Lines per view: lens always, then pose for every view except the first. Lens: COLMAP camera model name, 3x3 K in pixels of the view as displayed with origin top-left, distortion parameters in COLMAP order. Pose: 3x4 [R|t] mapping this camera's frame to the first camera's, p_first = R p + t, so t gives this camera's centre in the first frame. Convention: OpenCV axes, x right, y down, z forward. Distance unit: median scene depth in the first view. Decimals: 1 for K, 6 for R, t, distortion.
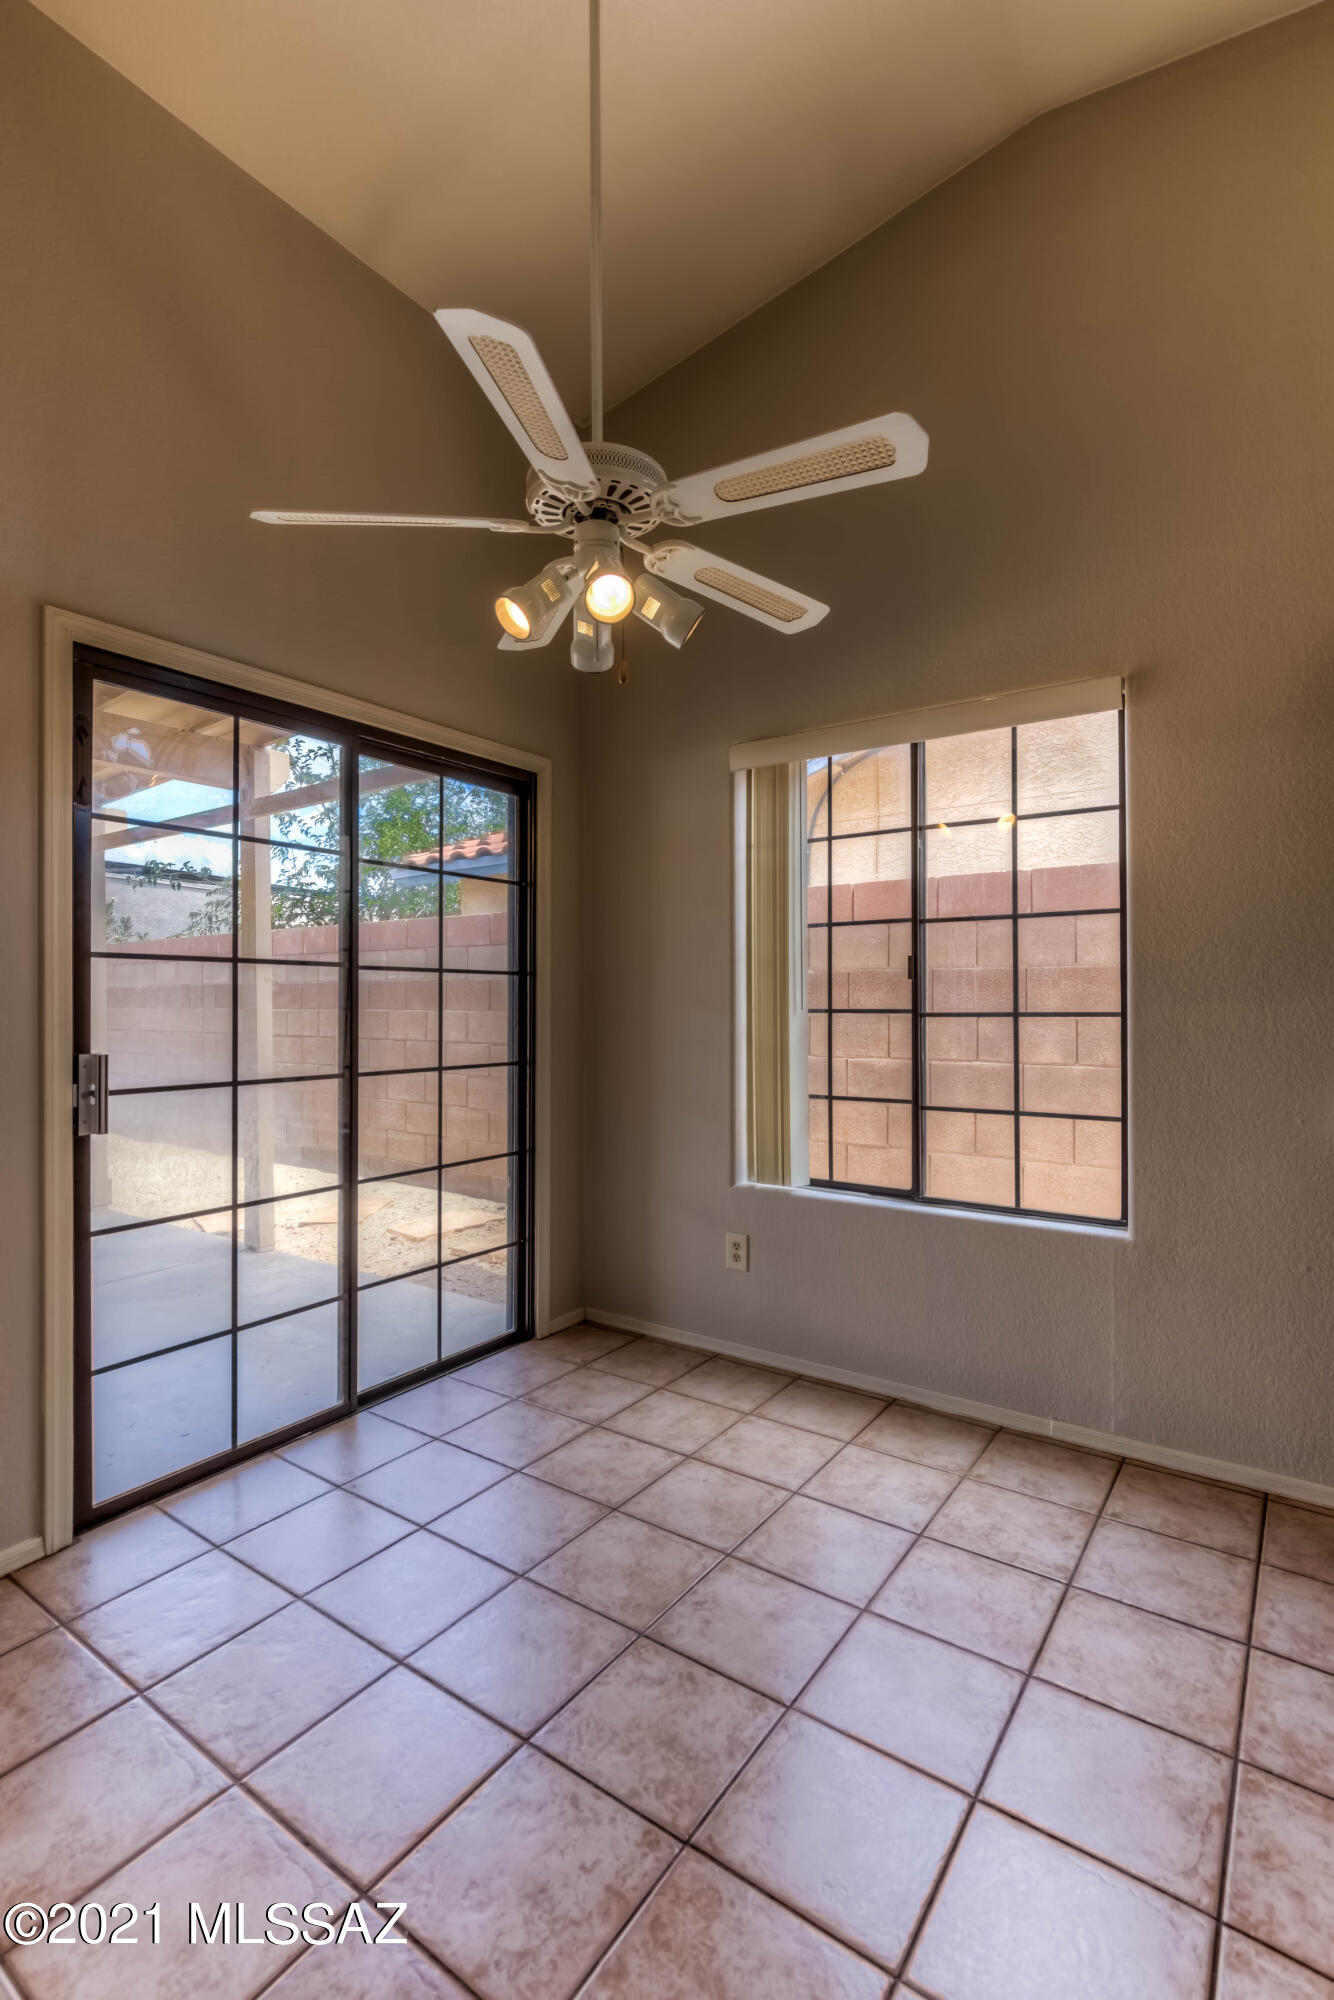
lens RADIAL K [[936.8, 0, 660.6], [0, 936.8, 998.5], [0, 0, 1]] dist [-0.006381, 0.001344]
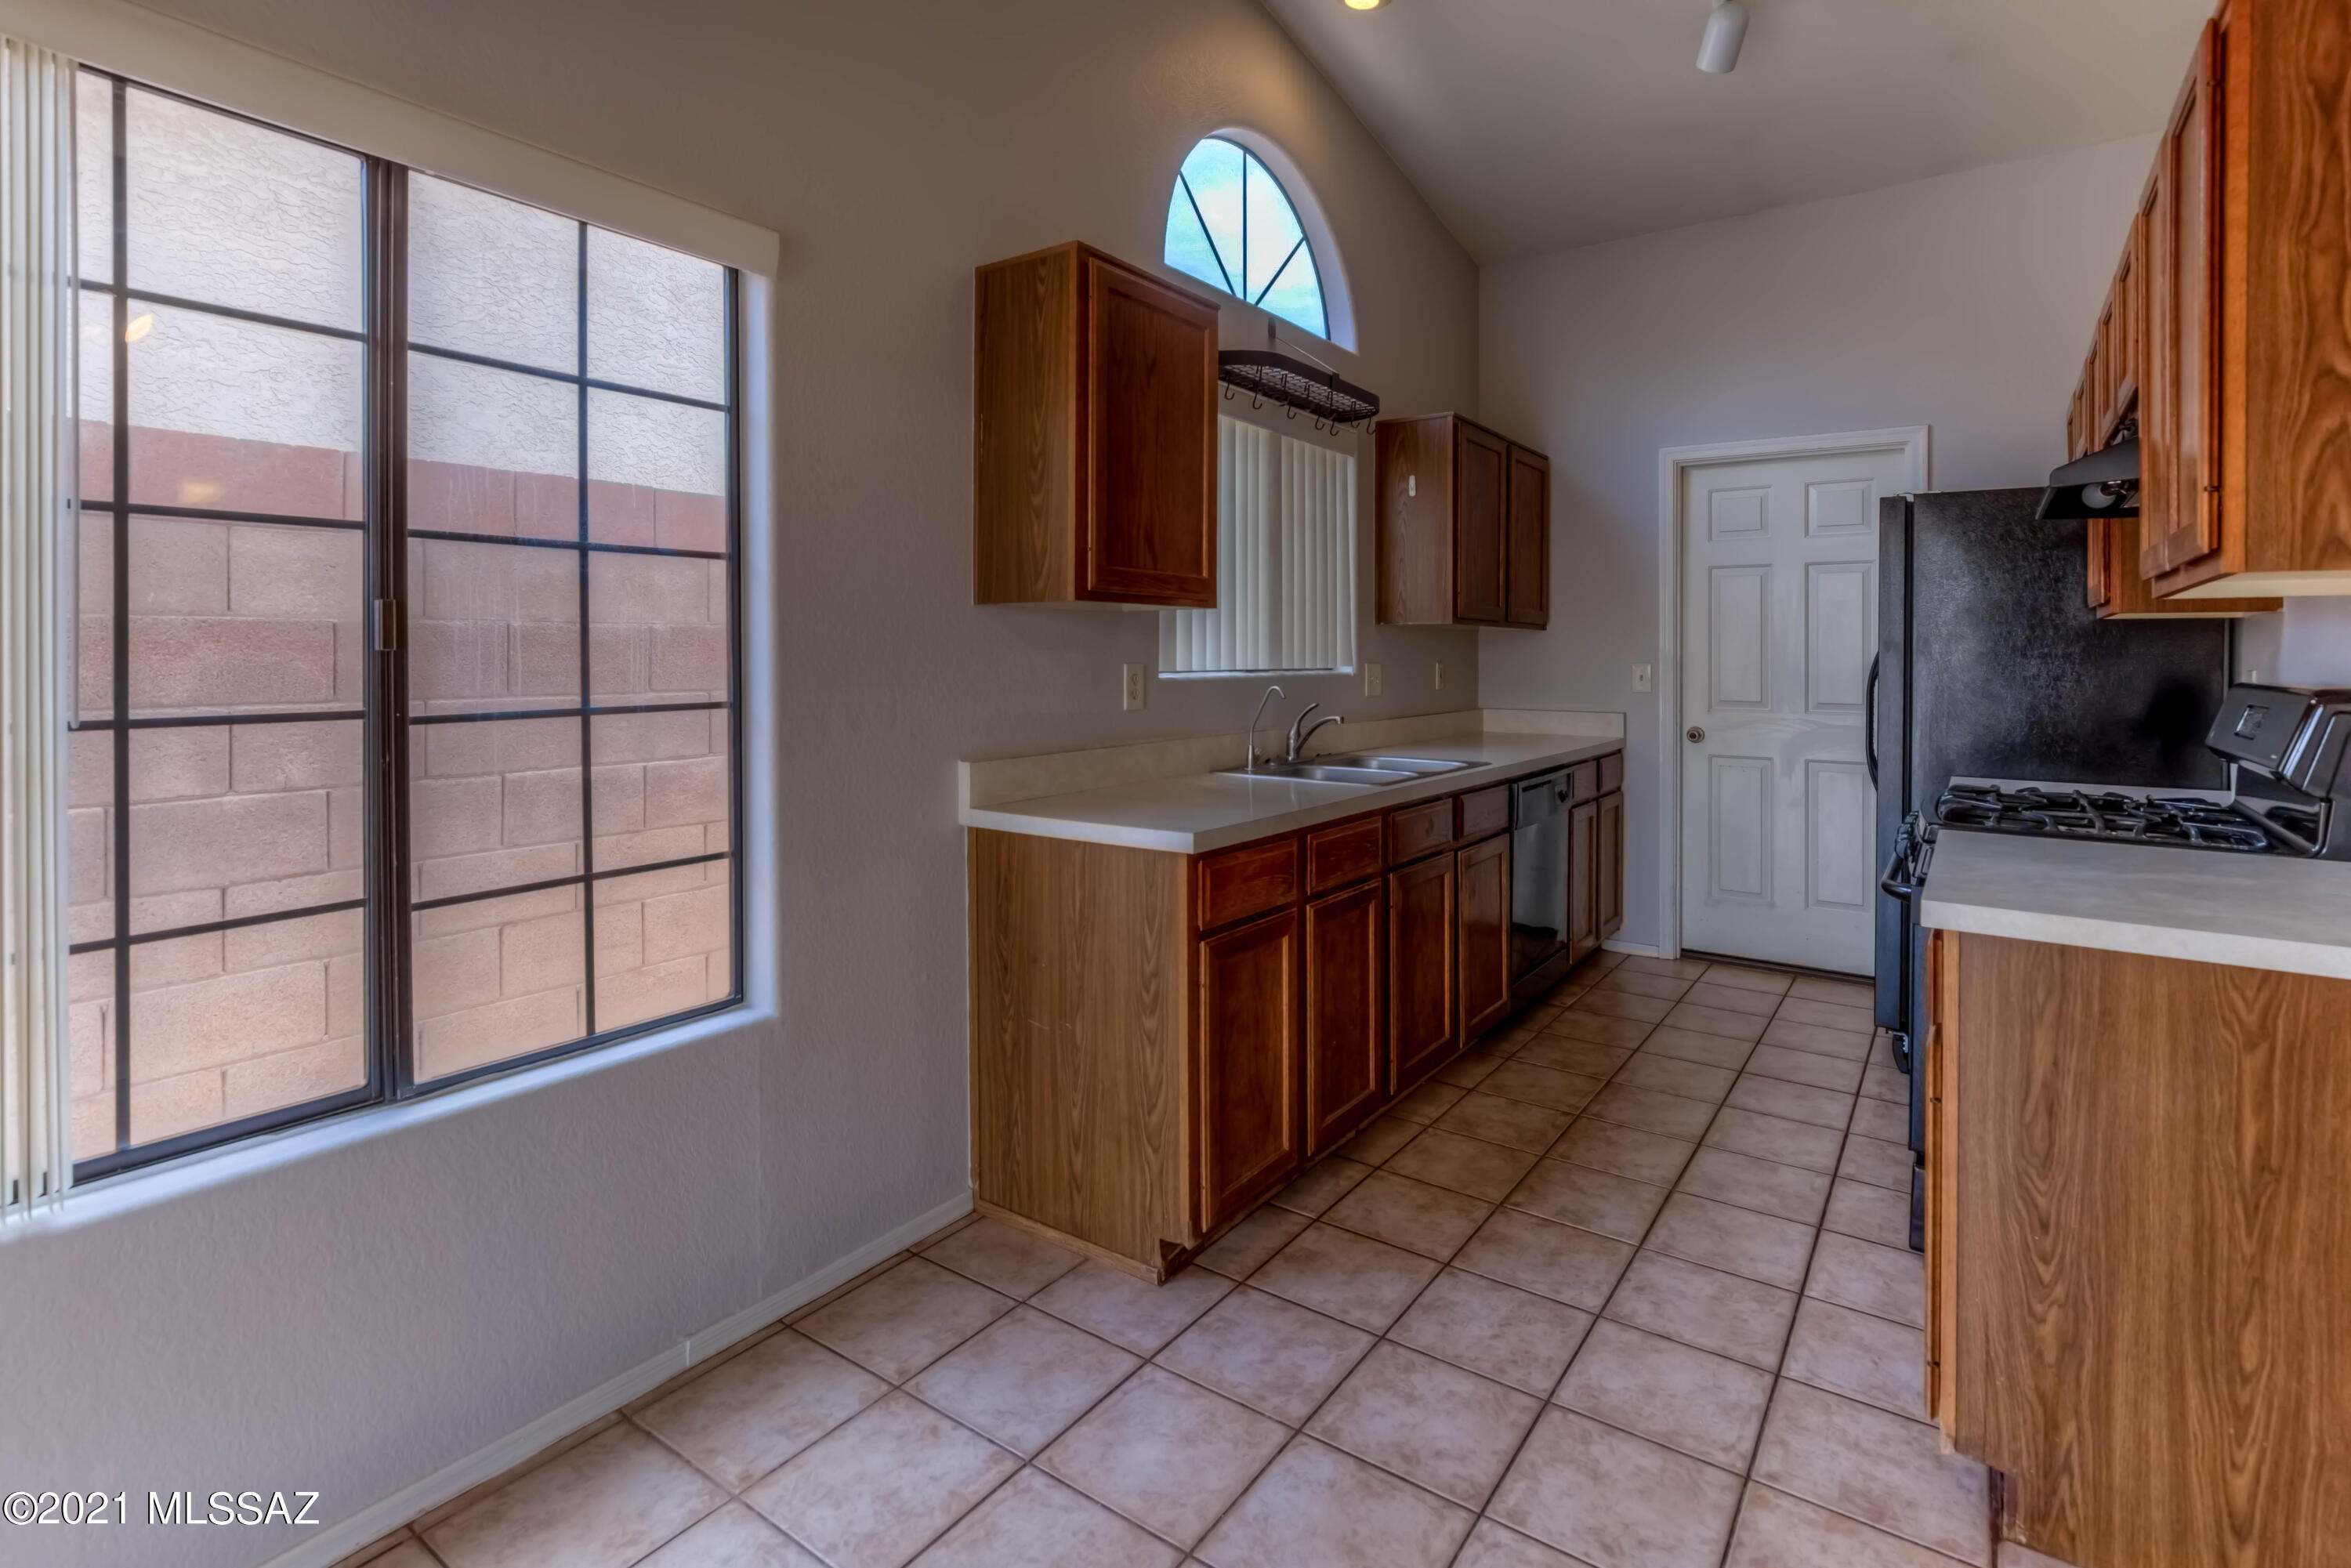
lens RADIAL K [[1167.4, 0, 1153.3], [0, 1167.4, 651.0], [0, 0, 1]] dist [-0.001469, 0.001065]
pose [[-0.020408, 0.005289, 0.999778, -0.393876], [-0.007533, 0.999957, -0.005443, -0.022664], [-0.999763, -0.007642, -0.020368, 0.696306]]
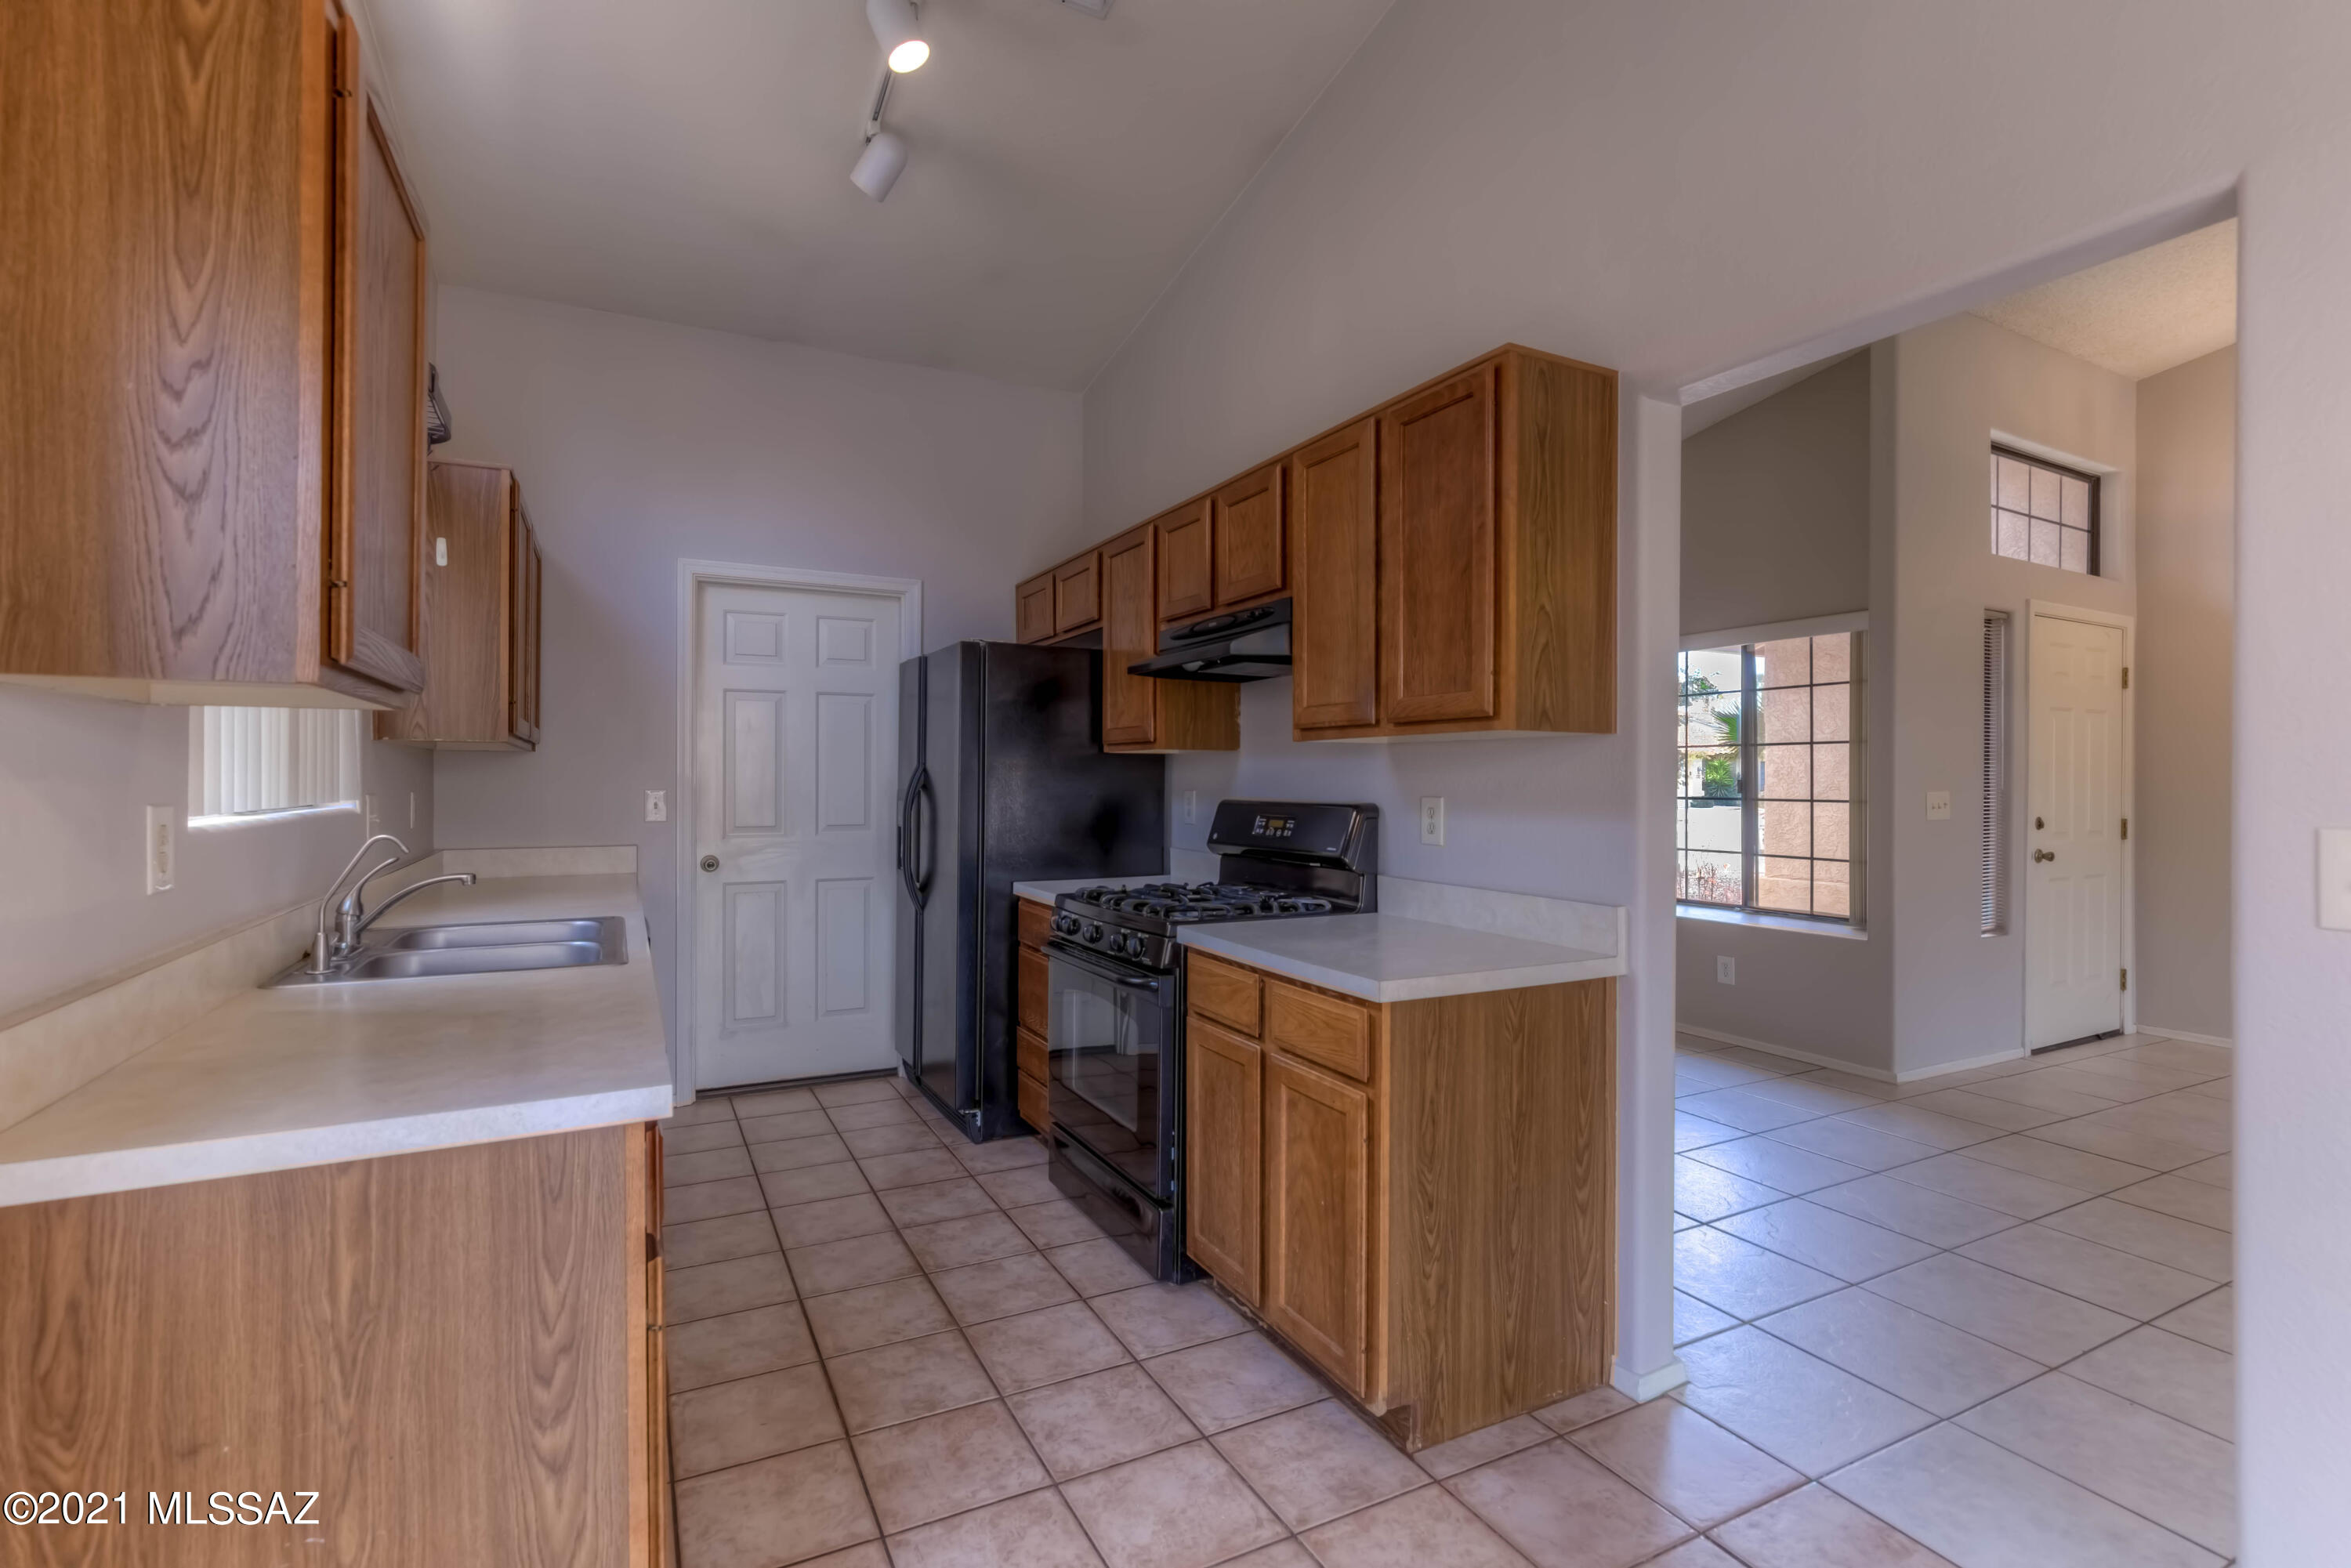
lens RADIAL K [[1101.1, 0, 1203.5], [0, 1101.1, 776.8], [0, 0, 1]] dist [-0.006381, 0.001344]
pose [[-0.914058, 0.001820, 0.405579, 0.087340], [-0.001039, 0.999976, -0.006830, -0.027701], [-0.405582, -0.006665, -0.914034, 1.027457]]
